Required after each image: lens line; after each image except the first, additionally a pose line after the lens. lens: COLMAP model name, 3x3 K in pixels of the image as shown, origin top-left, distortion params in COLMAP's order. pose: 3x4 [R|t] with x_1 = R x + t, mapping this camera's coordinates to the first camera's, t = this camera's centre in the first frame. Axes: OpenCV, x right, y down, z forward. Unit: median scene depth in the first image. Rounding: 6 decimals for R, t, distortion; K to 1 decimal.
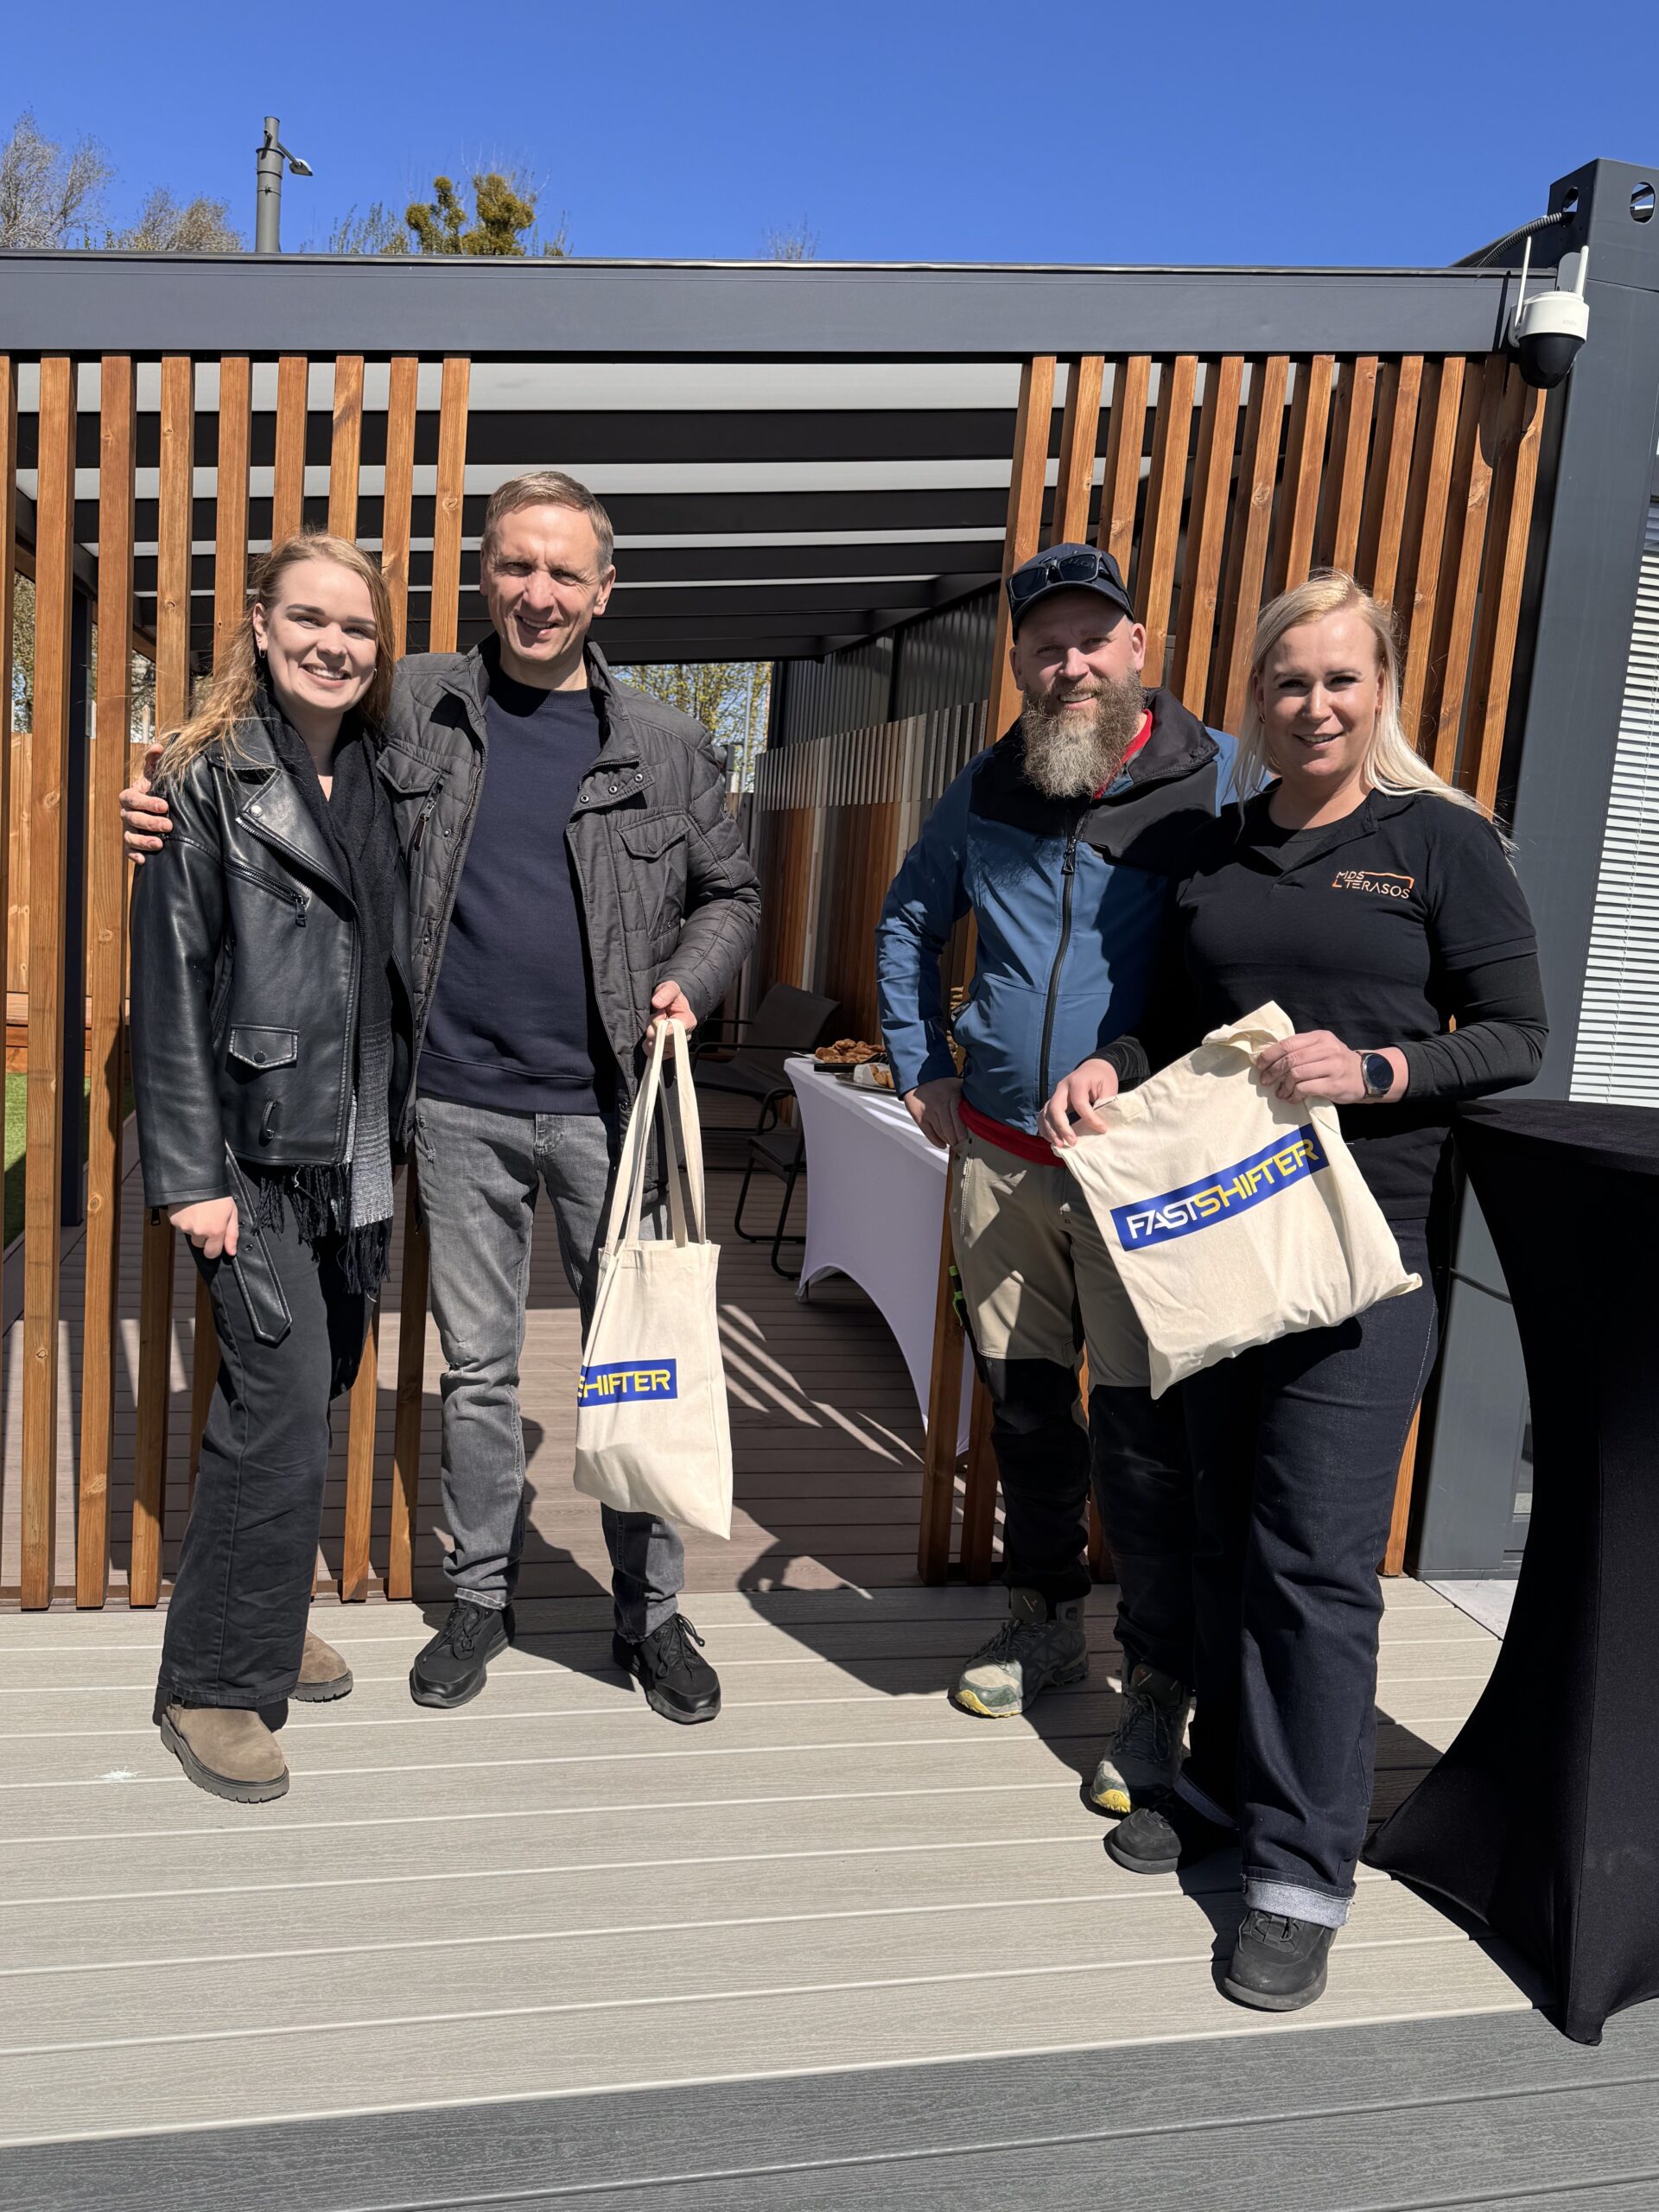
lens RADIAL K [[1829.1, 0, 835.4], [0, 1829.1, 1145.4], [0, 0, 1]] dist [0.004197, -0.007890]
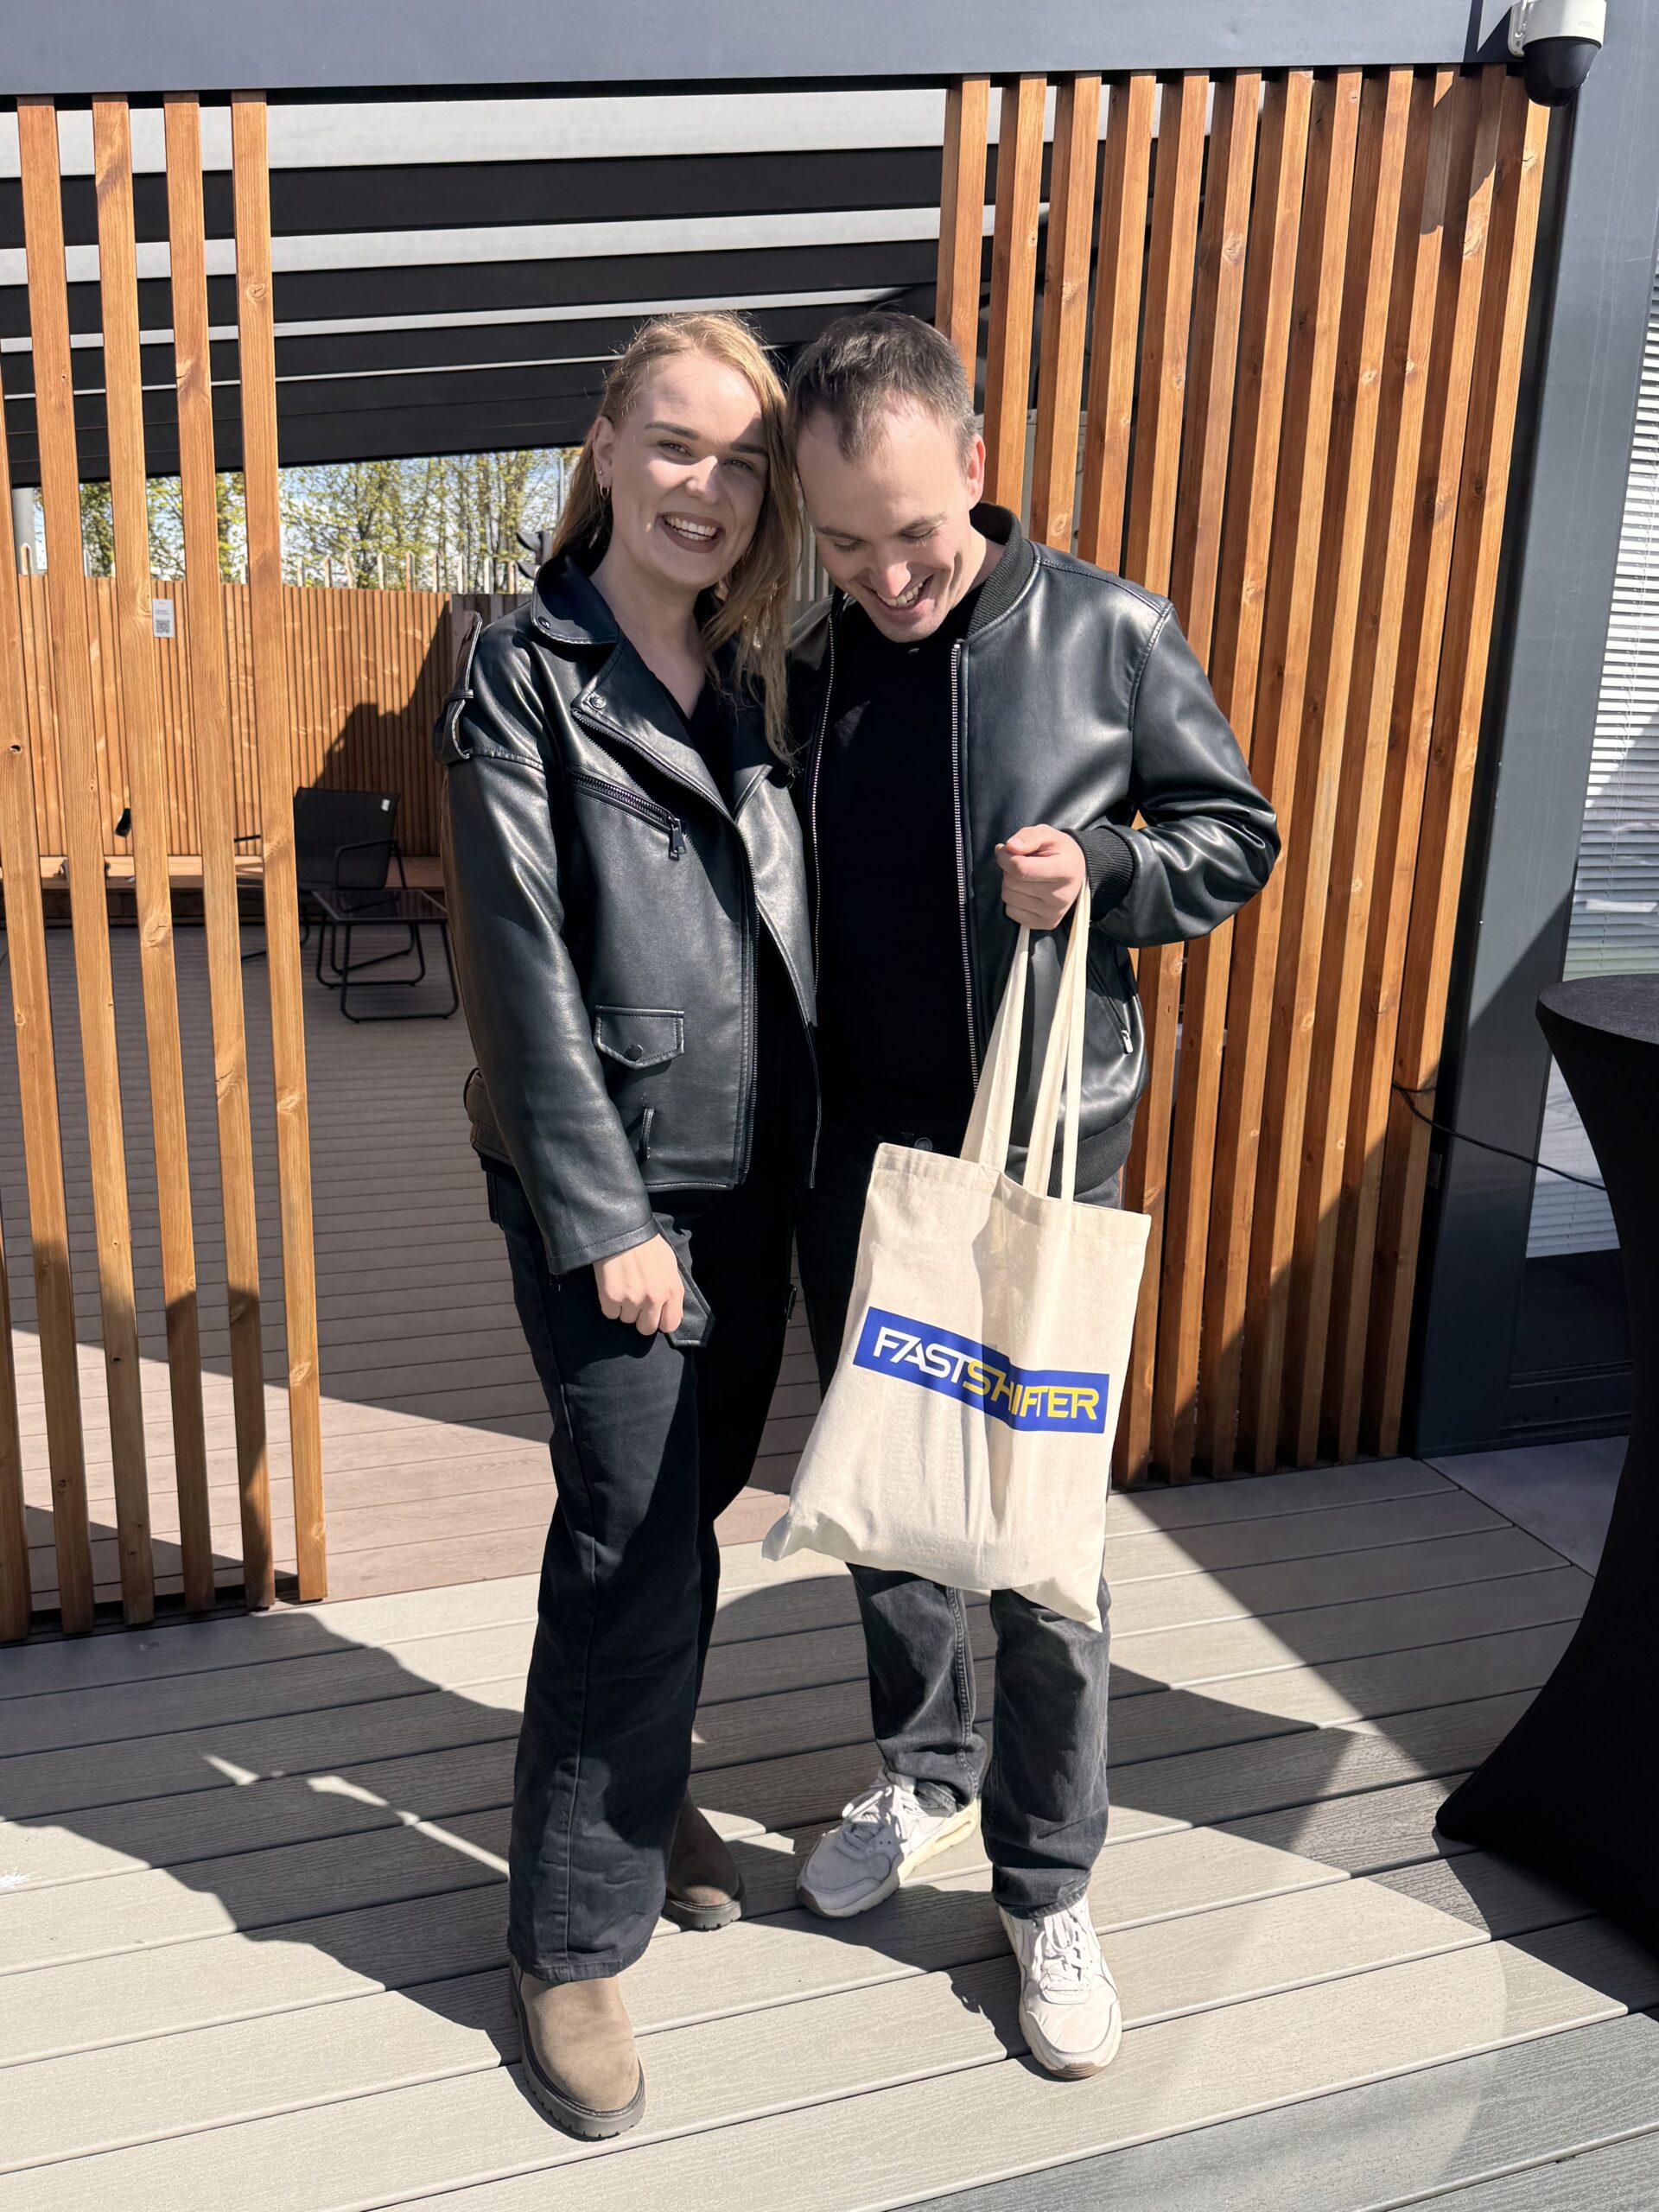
lens RADIAL K [[1826.3, 0, 832.5], [0, 1826.3, 1133.7], [0, 0, 1]] dist [-0.009734, 0.008196]
pose [[0.994217, -0.069749, 0.081660, -0.048120], [0.060101, 0.991527, 0.115165, -0.059345], [-0.089000, -0.109591, 0.989984, 0.142874]]
